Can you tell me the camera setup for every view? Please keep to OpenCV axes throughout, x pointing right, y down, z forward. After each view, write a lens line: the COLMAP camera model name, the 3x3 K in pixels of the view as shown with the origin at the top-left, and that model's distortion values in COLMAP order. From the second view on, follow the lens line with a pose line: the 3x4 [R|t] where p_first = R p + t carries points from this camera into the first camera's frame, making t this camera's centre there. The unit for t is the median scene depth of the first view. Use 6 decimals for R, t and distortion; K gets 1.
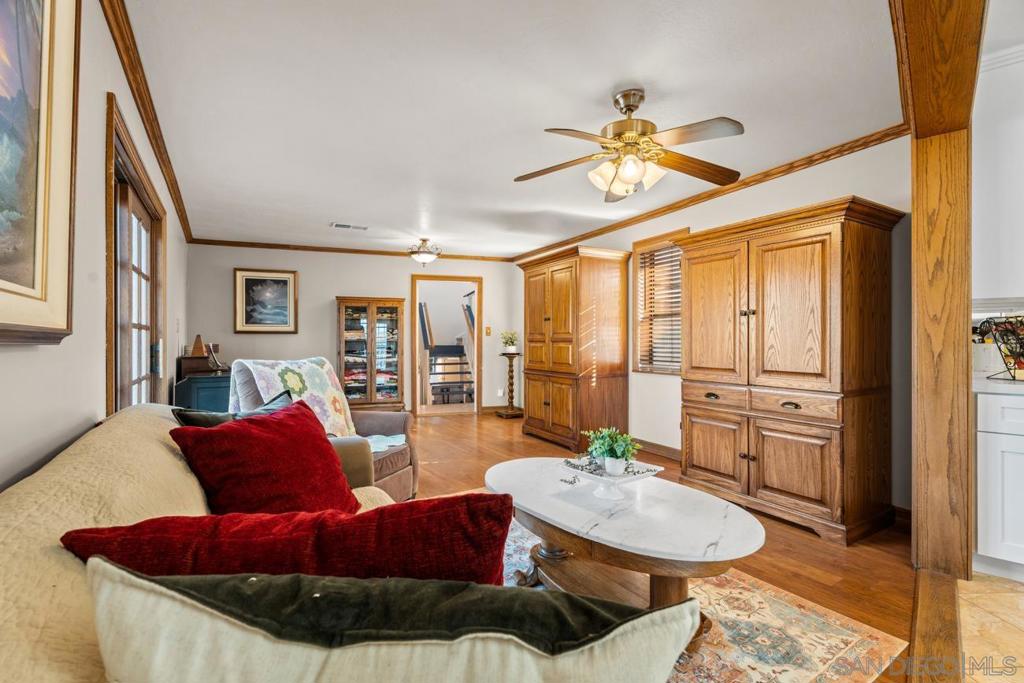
lens RADIAL K [[457.7, 0, 511.7], [0, 457.7, 340.4], [0, 0, 1]] dist [0.000149, -0.000303]
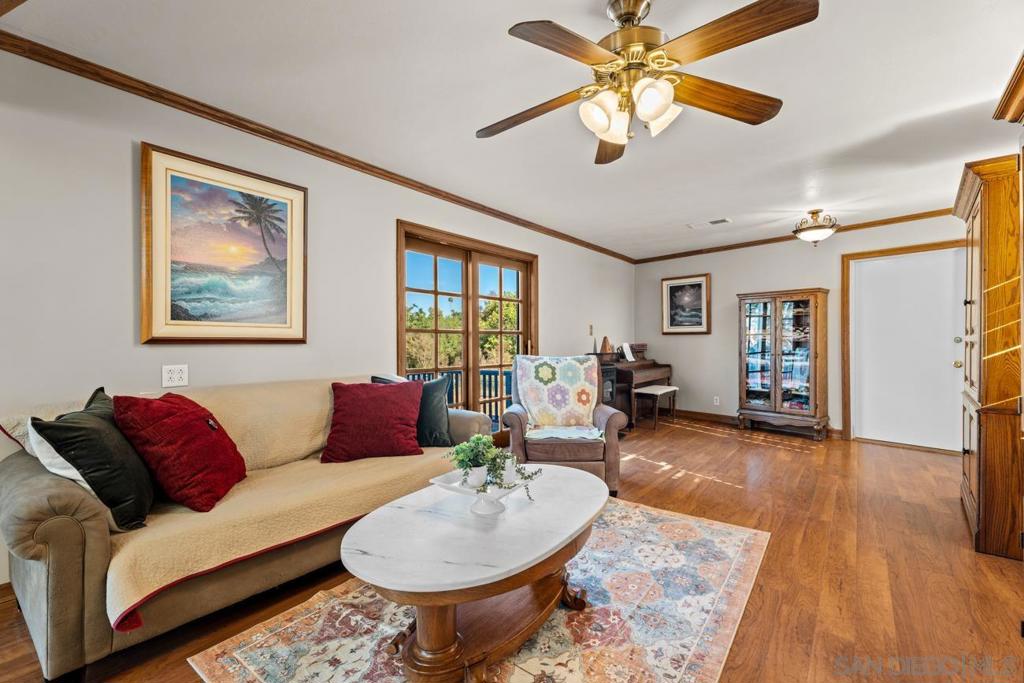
lens RADIAL K [[457.7, 0, 510.2], [0, 457.7, 341.9], [0, 0, 1]] dist [0.000149, -0.000303]
pose [[0.347052, 0.001589, -0.937844, 0.348262], [0.002421, 0.999994, 0.002590, -0.000893], [0.937843, -0.003169, 0.347046, 0.228128]]
